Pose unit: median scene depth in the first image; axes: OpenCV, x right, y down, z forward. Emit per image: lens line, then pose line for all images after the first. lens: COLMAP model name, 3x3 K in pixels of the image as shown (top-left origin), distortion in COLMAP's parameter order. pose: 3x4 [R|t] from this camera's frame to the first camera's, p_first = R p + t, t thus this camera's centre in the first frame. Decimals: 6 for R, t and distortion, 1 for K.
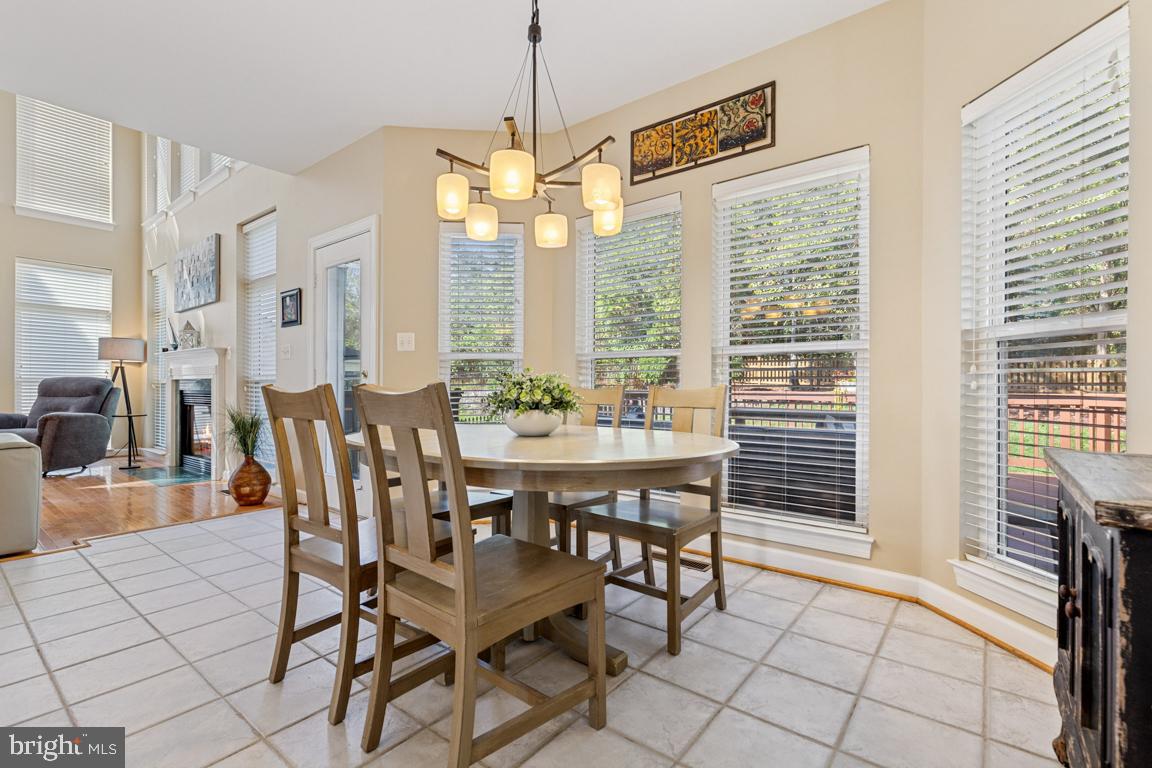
lens RADIAL K [[524.3, 0, 570.8], [0, 524.3, 389.7], [0, 0, 1]] dist [-0.000351, -0.000088]
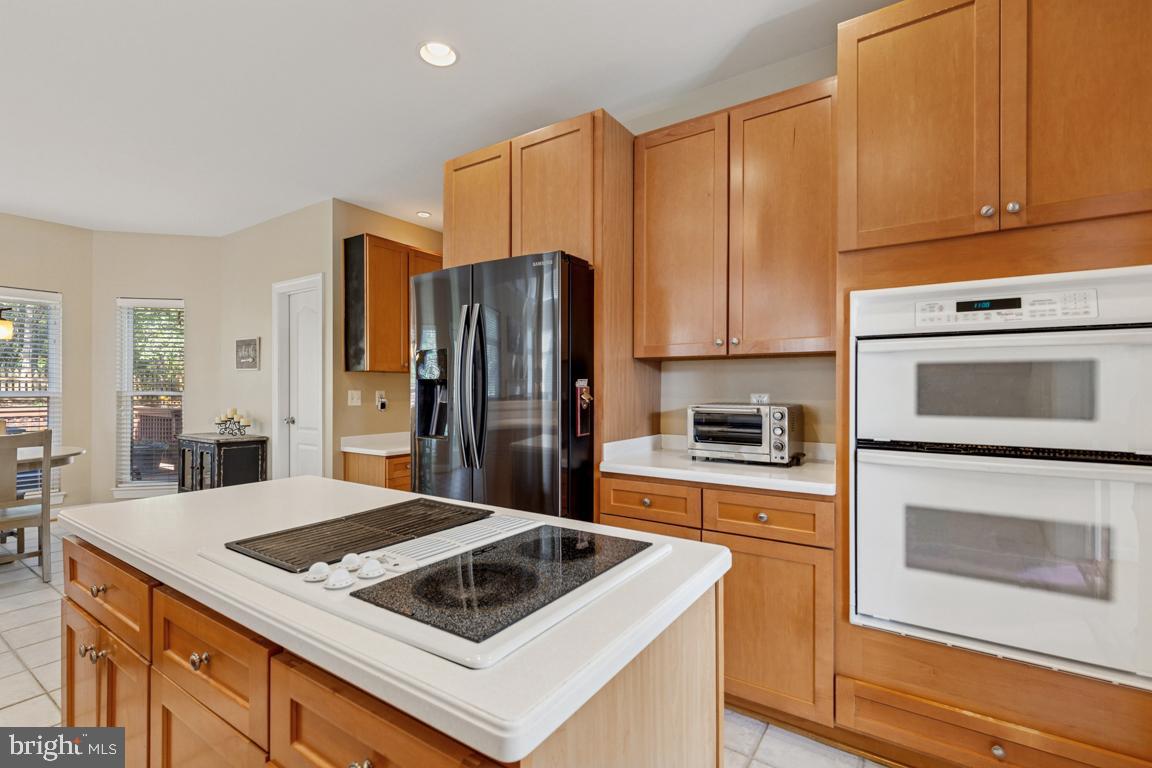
lens RADIAL K [[517.0, 0, 576.1], [0, 517.0, 381.2], [0, 0, 1]] dist [0.024773, -0.014288]
pose [[-0.079404, 0.002474, 0.996839, -1.262103], [-0.001895, 0.999995, -0.002633, -0.110872], [-0.996841, -0.002098, -0.079399, -0.632077]]
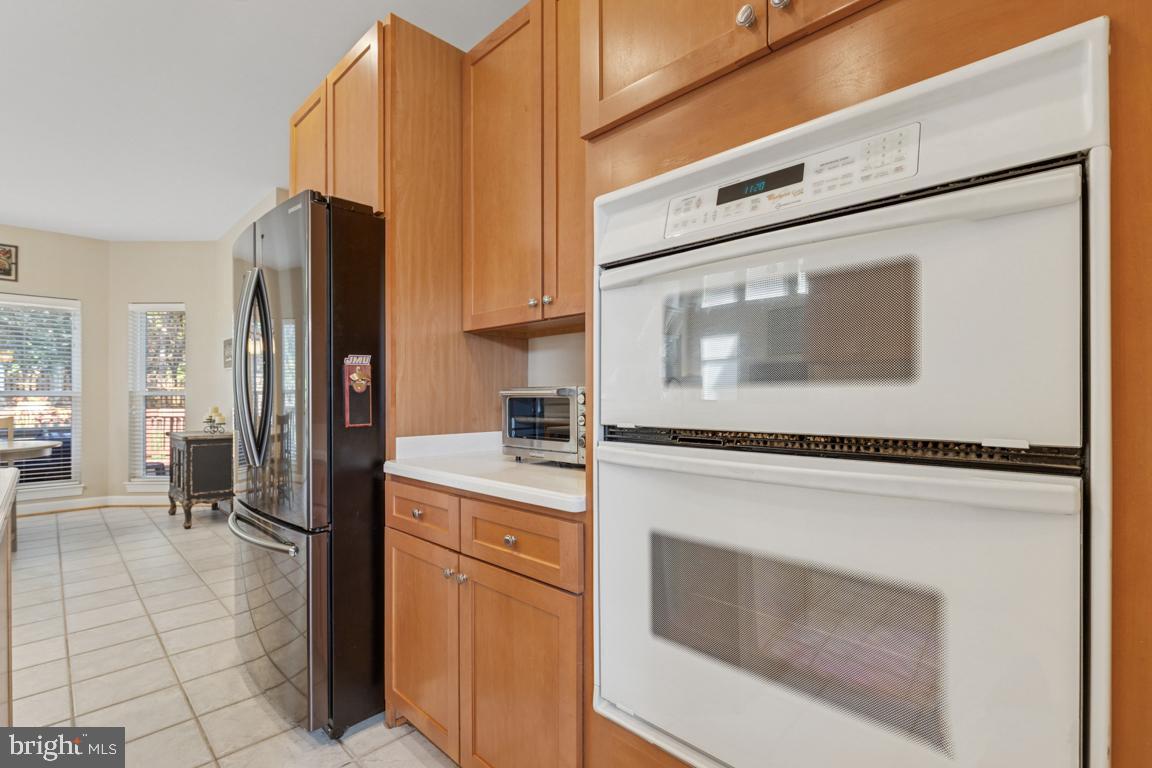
lens RADIAL K [[524.3, 0, 570.8], [0, 524.3, 389.7], [0, 0, 1]] dist [-0.000351, -0.000088]
pose [[0.110579, 0.003999, 0.993859, -1.088784], [0.002929, 0.999986, -0.004350, -0.073824], [-0.993863, 0.003392, 0.110566, -0.995742]]
